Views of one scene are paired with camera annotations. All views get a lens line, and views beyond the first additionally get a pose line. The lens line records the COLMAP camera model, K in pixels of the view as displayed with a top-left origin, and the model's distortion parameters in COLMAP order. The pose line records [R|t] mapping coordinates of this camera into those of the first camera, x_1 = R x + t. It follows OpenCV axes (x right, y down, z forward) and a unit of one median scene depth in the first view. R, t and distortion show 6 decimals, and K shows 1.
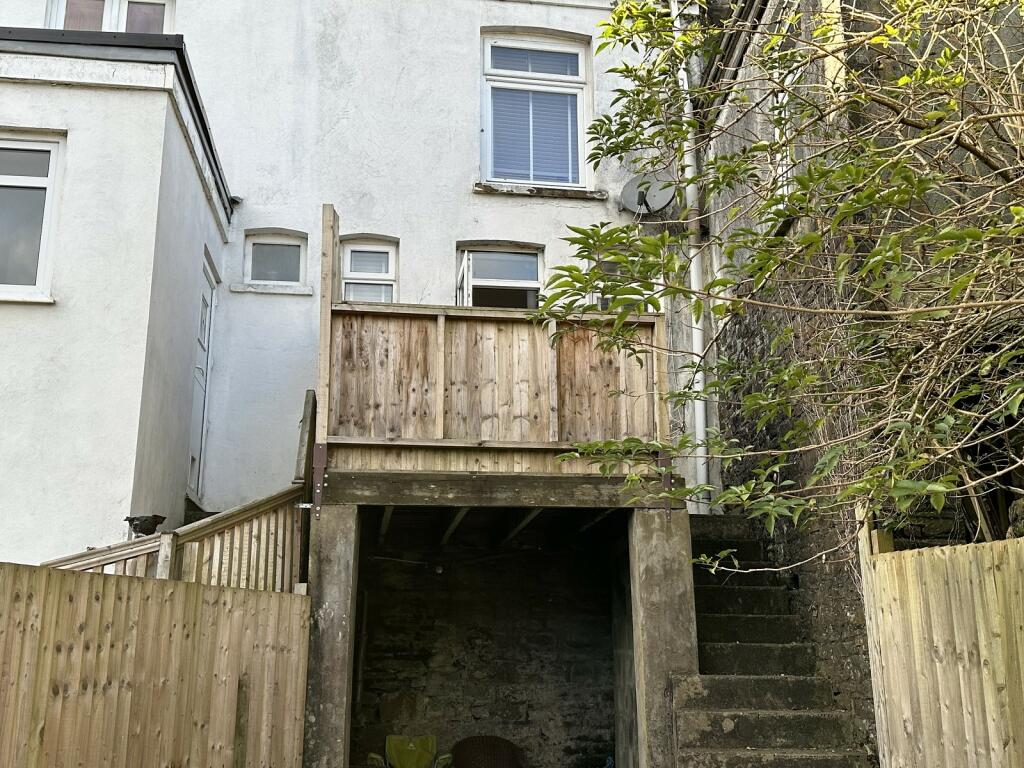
lens RADIAL K [[1069.3, 0, 506.5], [0, 1069.3, 400.5], [0, 0, 1]] dist [0.186111, -0.385148]
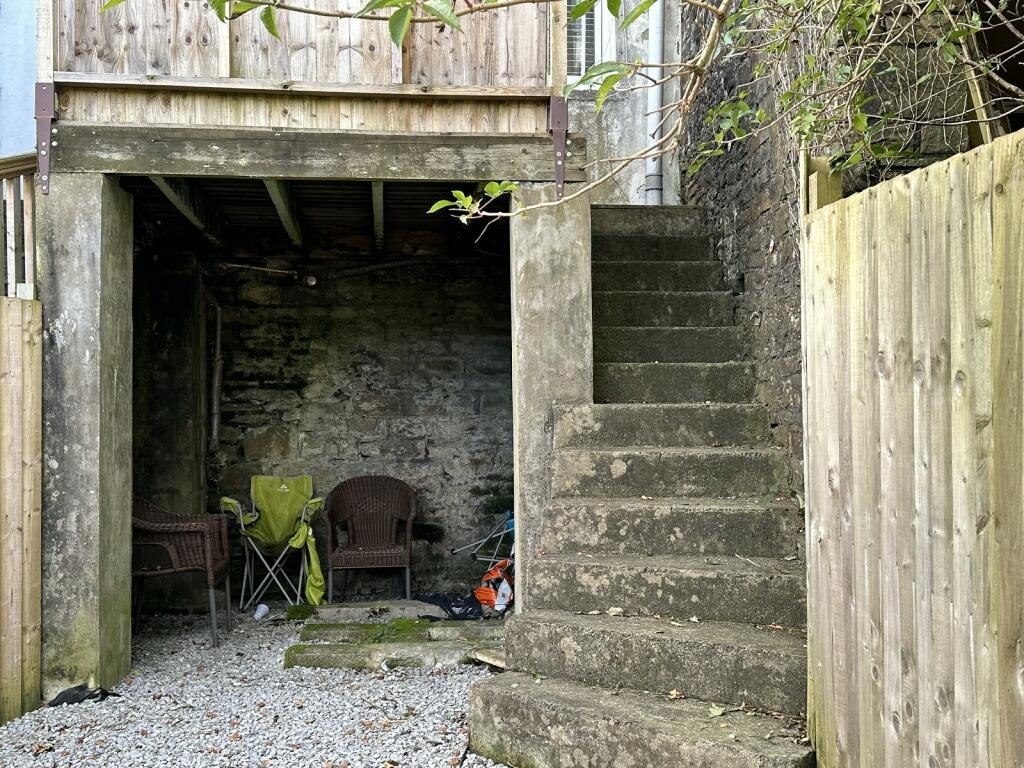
lens RADIAL K [[1069.3, 0, 506.5], [0, 1069.3, 400.5], [0, 0, 1]] dist [0.186111, -0.385148]
pose [[0.999698, -0.005647, -0.023930, 0.134558], [0.011262, 0.970337, 0.241496, 0.070374], [0.021856, -0.241692, 0.970107, 0.278196]]
